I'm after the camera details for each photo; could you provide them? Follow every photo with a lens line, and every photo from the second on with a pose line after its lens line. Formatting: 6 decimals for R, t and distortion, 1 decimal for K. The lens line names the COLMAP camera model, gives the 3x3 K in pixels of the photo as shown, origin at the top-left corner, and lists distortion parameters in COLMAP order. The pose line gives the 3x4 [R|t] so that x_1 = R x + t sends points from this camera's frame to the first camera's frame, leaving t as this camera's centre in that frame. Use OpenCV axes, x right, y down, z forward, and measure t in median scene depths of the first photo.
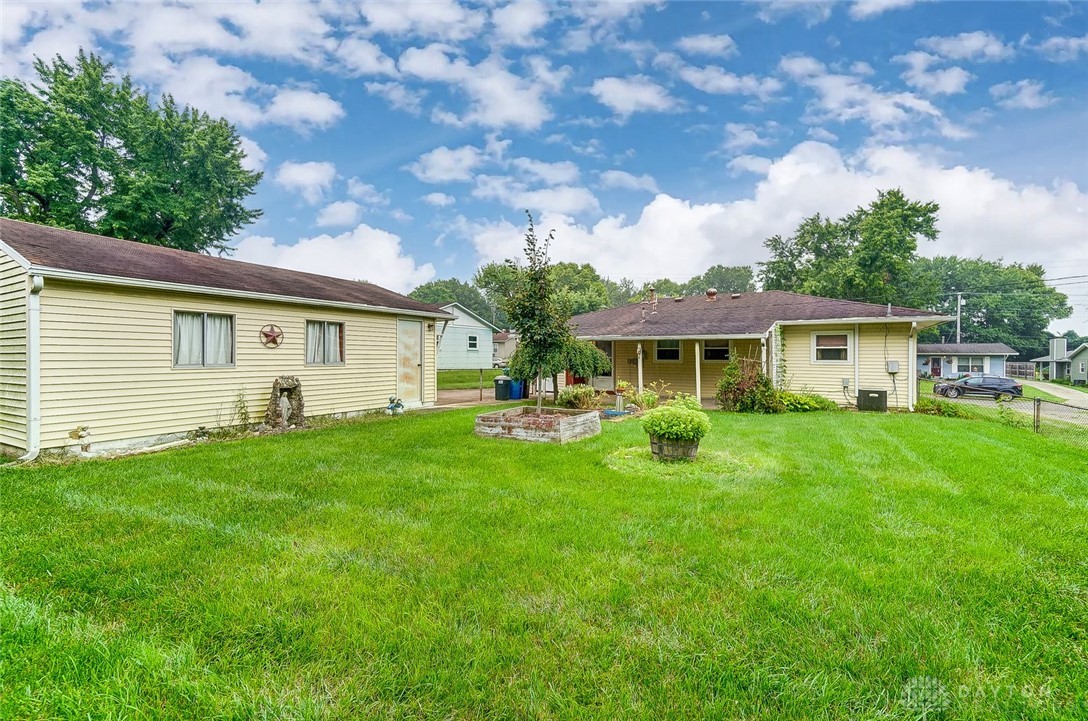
lens RADIAL K [[461.0, 0, 541.7], [0, 461.0, 357.7], [0, 0, 1]] dist [0.000007, -0.000001]
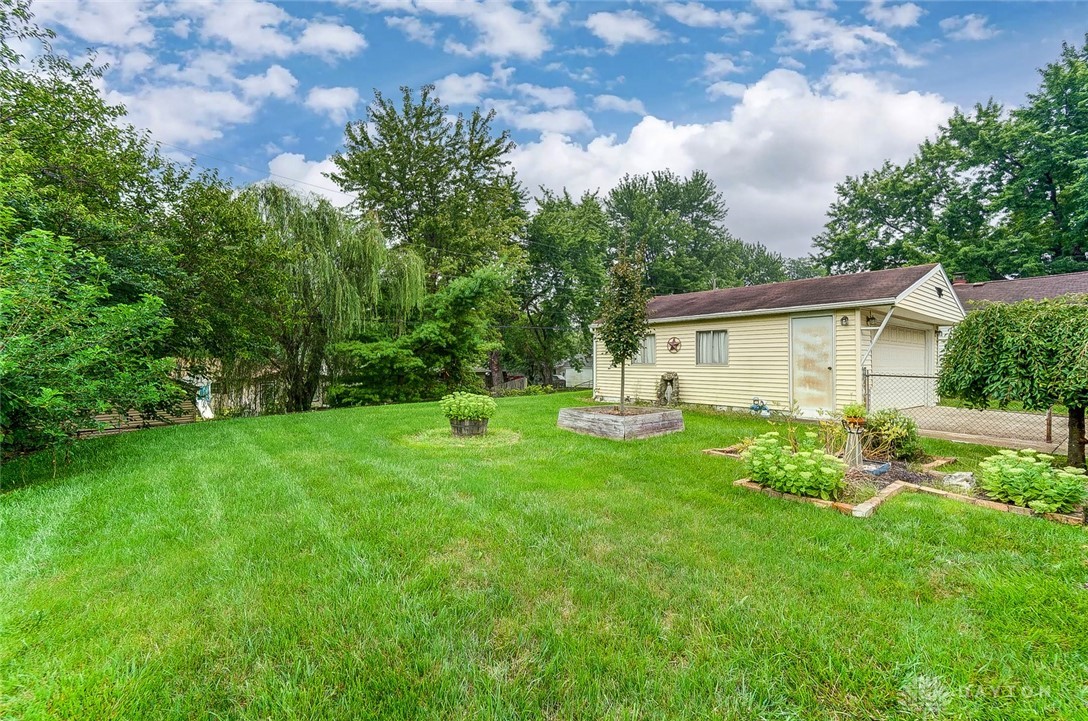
lens RADIAL K [[461.0, 0, 541.8], [0, 461.0, 361.0], [0, 0, 1]] dist [0.000007, -0.000001]
pose [[-0.331104, -0.008041, -0.943560, 0.858963], [-0.006675, 0.999959, -0.006179, 0.014585], [0.943570, 0.004252, -0.331144, 0.985907]]
